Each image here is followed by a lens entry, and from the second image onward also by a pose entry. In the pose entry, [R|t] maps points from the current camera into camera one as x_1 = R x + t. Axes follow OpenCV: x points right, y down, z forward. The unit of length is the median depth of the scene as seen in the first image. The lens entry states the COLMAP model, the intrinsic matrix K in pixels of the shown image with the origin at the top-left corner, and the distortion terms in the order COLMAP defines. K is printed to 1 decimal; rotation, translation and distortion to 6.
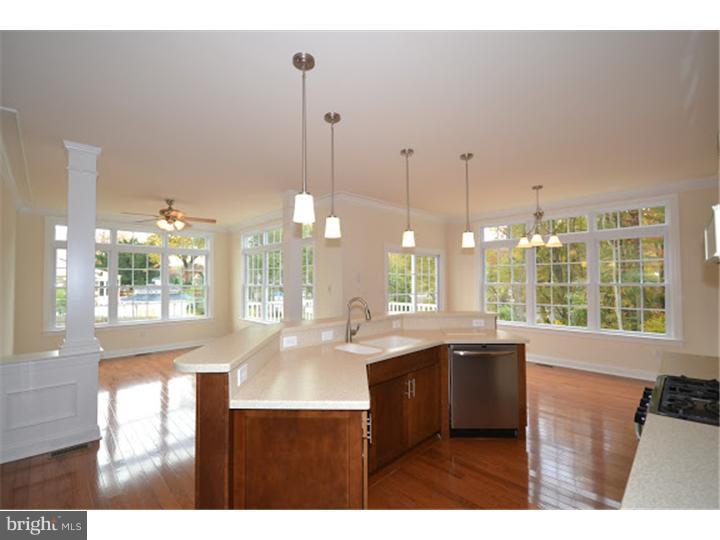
lens RADIAL K [[325.3, 0, 351.3], [0, 325.3, 274.3], [0, 0, 1]] dist [-0.002346, -0.000134]
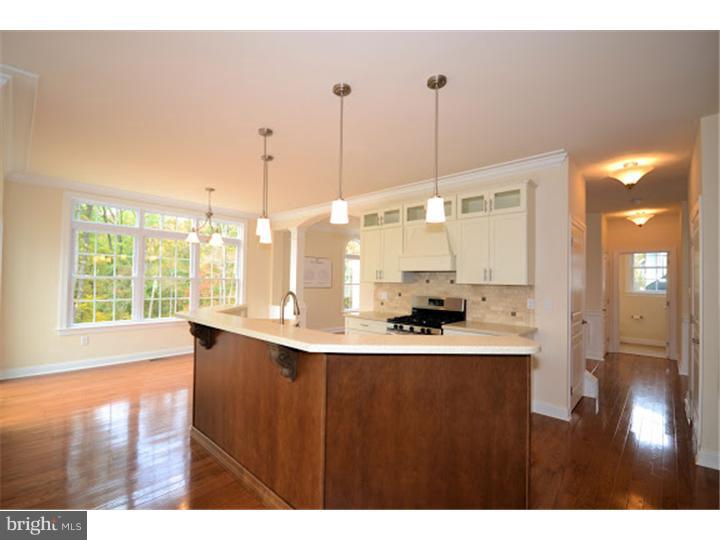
lens RADIAL K [[325.3, 0, 351.3], [0, 325.3, 274.3], [0, 0, 1]] dist [-0.002346, -0.000134]
pose [[-0.039453, 0.024398, 0.998924, -0.789371], [-0.037764, 0.998951, -0.025890, 0.042281], [-0.998508, -0.038745, -0.038491, 0.826806]]
